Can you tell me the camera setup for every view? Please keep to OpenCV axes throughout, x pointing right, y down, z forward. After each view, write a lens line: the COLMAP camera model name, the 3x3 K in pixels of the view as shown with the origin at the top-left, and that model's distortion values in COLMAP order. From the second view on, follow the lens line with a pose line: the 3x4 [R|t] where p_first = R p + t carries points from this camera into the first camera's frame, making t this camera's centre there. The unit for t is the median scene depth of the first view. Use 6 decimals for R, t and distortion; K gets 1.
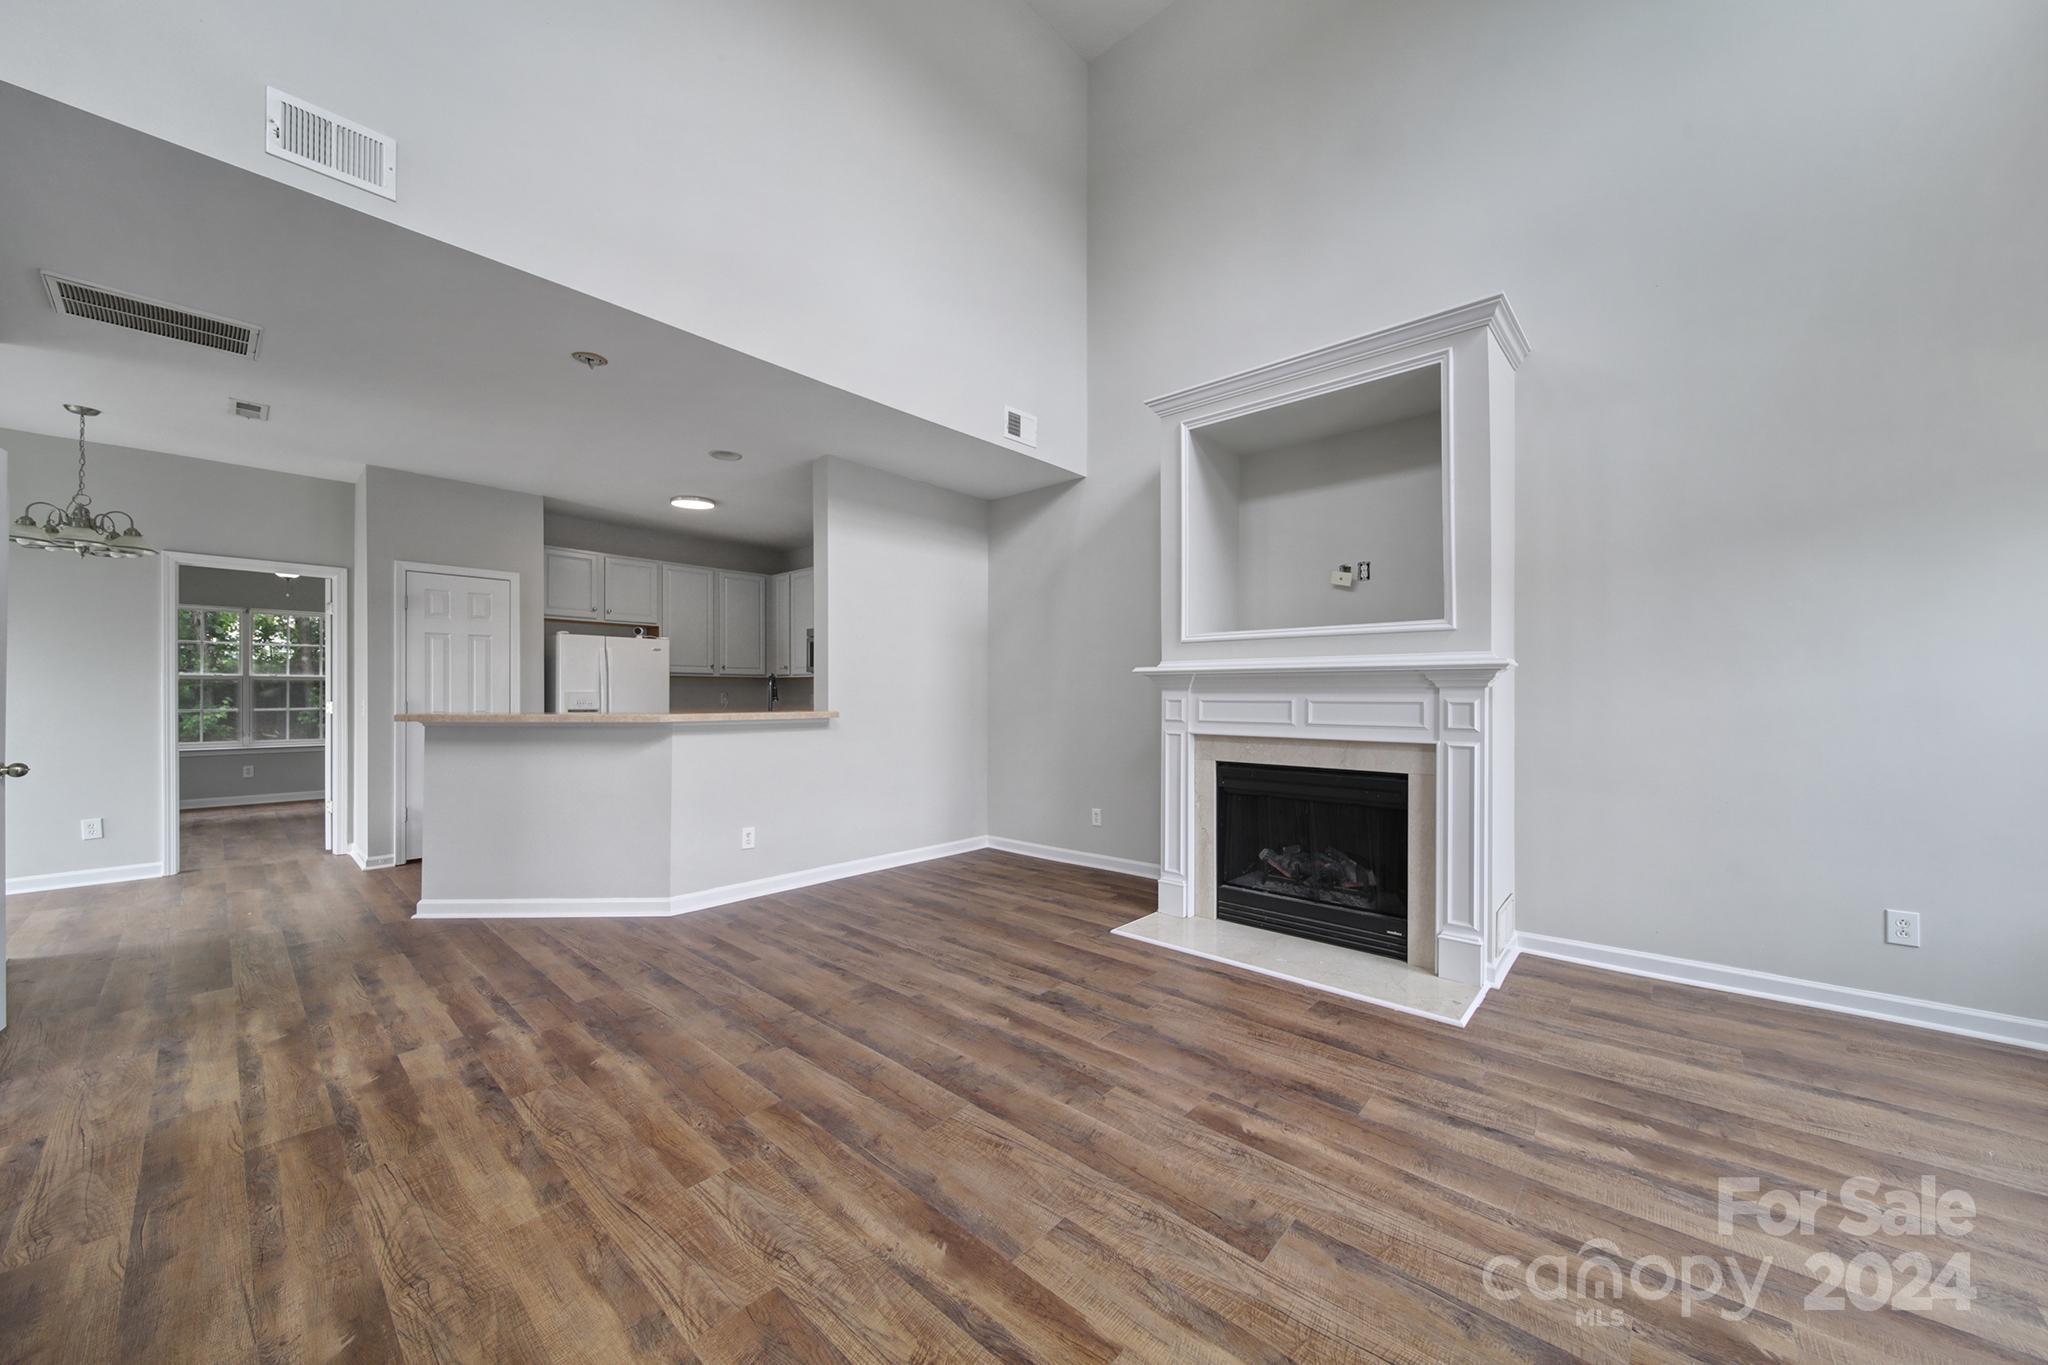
lens RADIAL K [[730.6, 0, 1024.0], [0, 730.6, 682.5], [0, 0, 1]] dist [-0.000999, -0.000168]
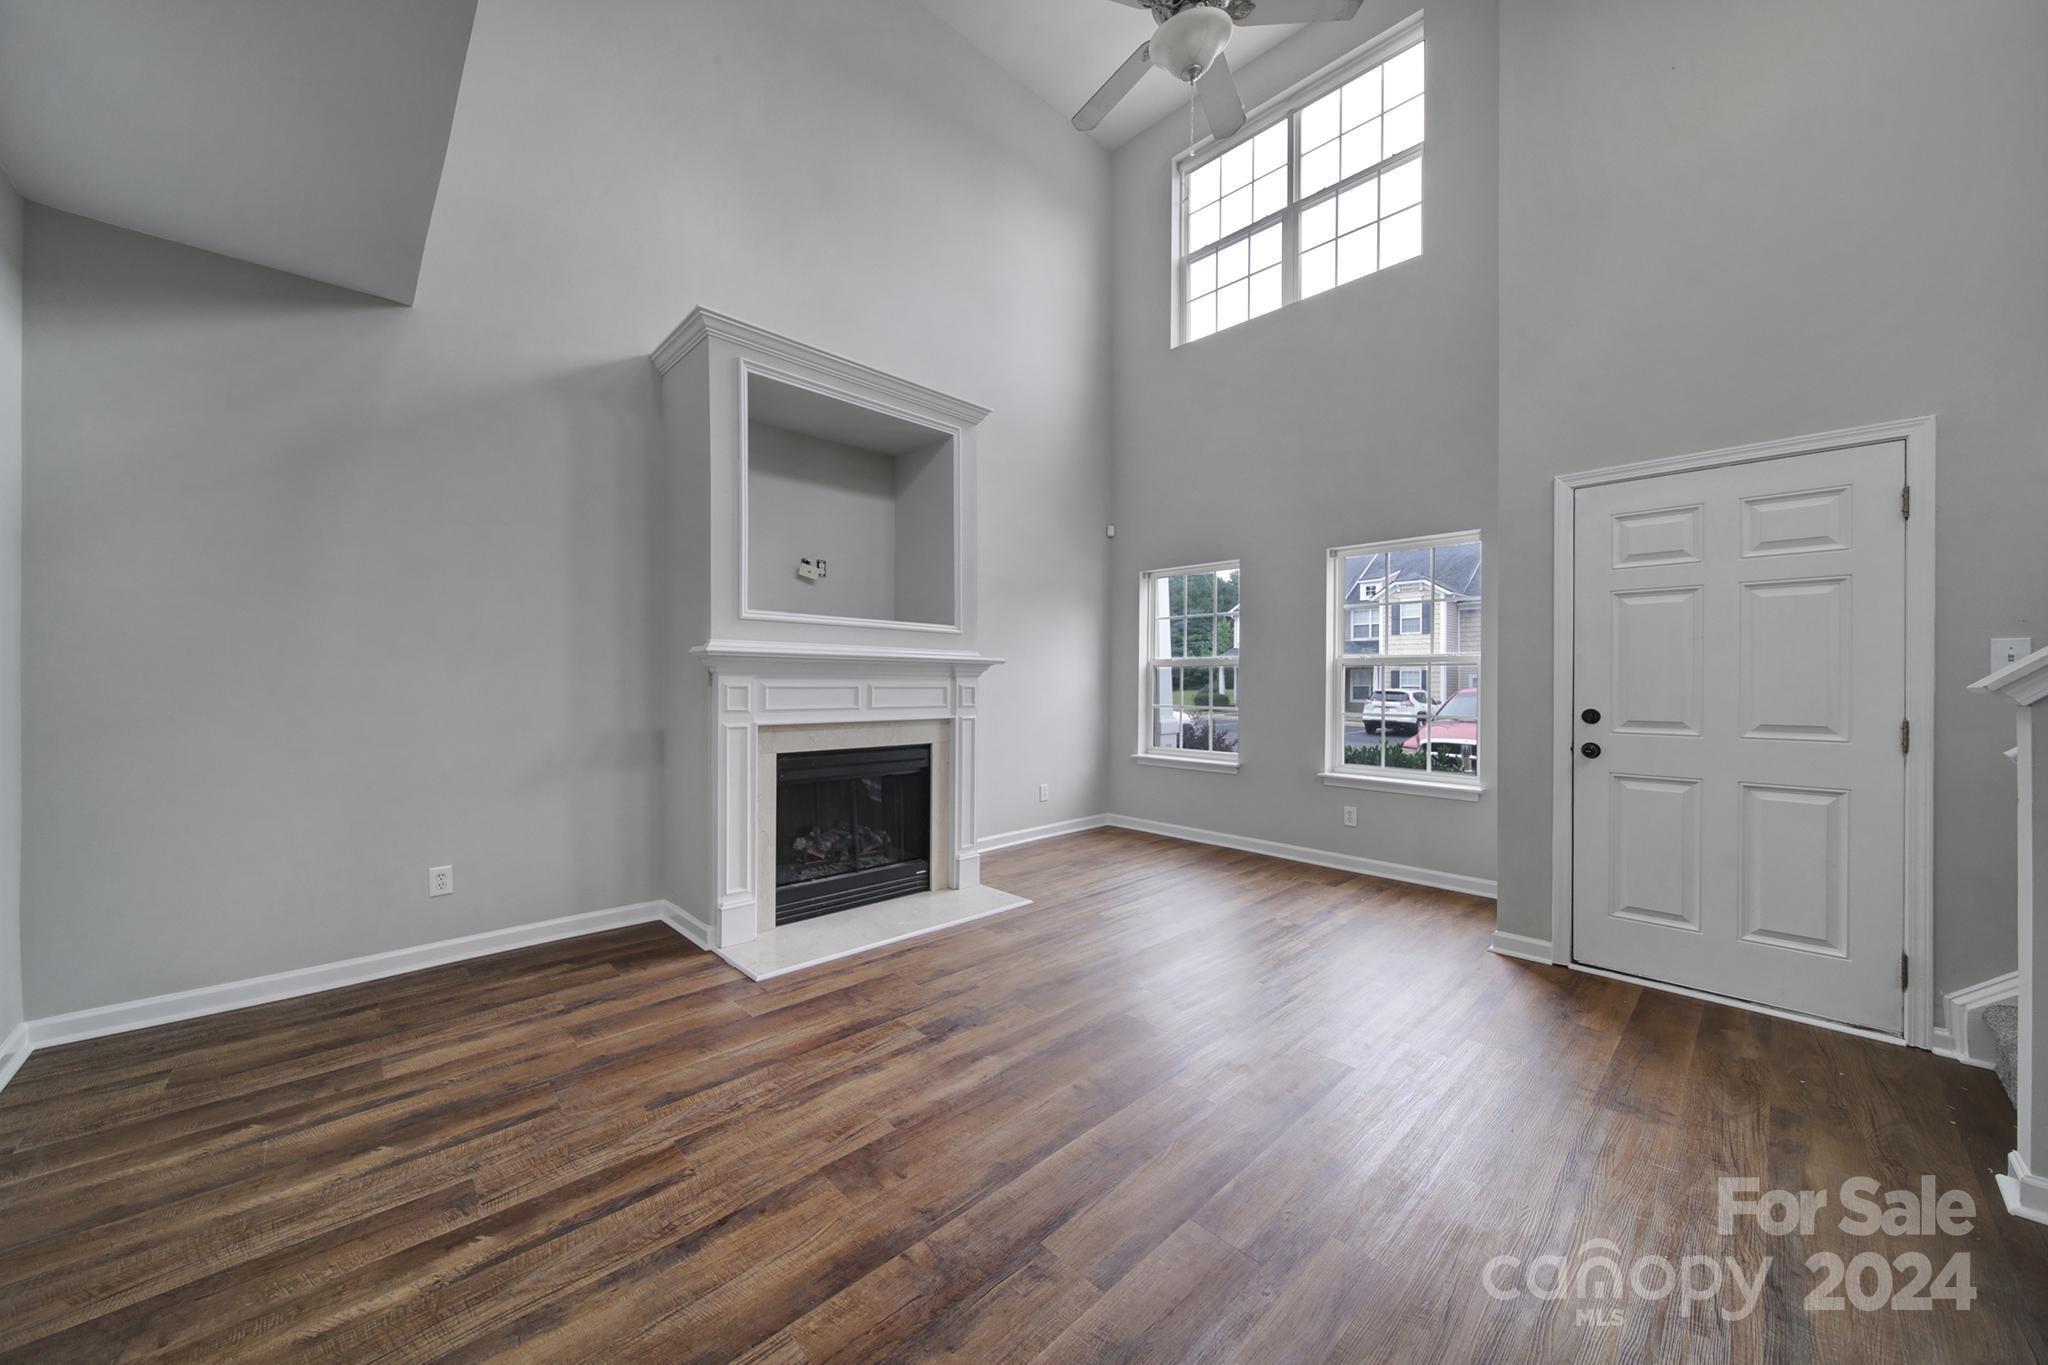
lens RADIAL K [[726.3, 0, 1023.3], [0, 726.3, 676.2], [0, 0, 1]] dist [-0.000434, -0.000104]
pose [[0.074460, 0.006047, 0.997206, -0.834690], [-0.023156, 0.999722, -0.004334, 0.011092], [-0.996955, -0.022769, 0.074580, 0.855355]]
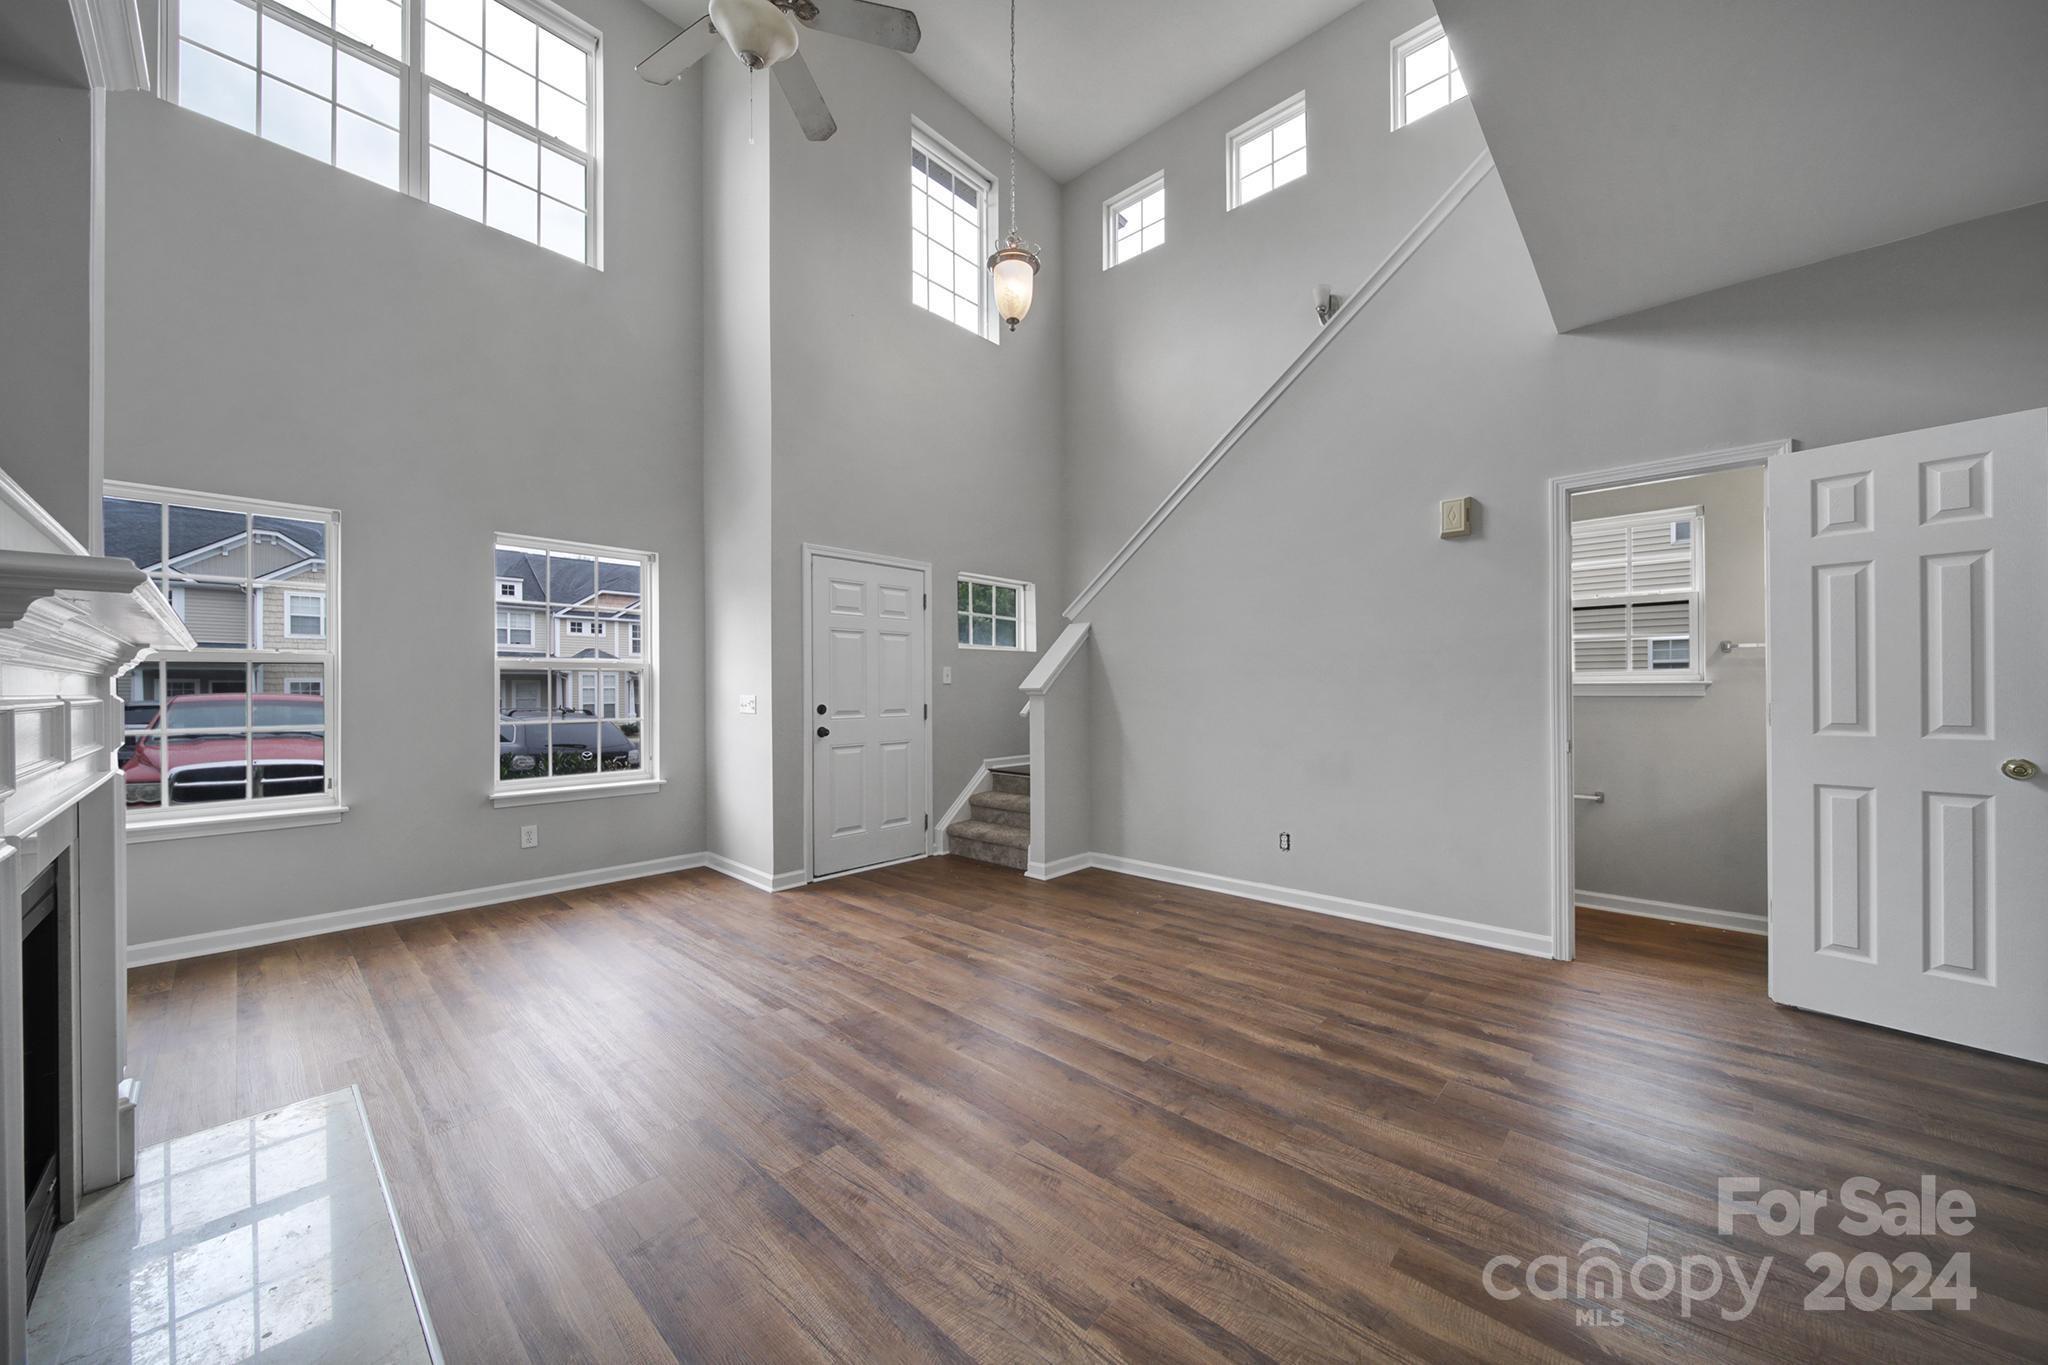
lens RADIAL K [[721.0, 0, 1017.9], [0, 721.0, 683.2], [0, 0, 1]] dist [-0.000820, 0.000015]
pose [[-0.999868, 0.001918, 0.016163, -0.156677], [0.001494, 0.999655, -0.026237, 0.031052], [-0.016208, -0.026210, -0.999525, 1.696941]]
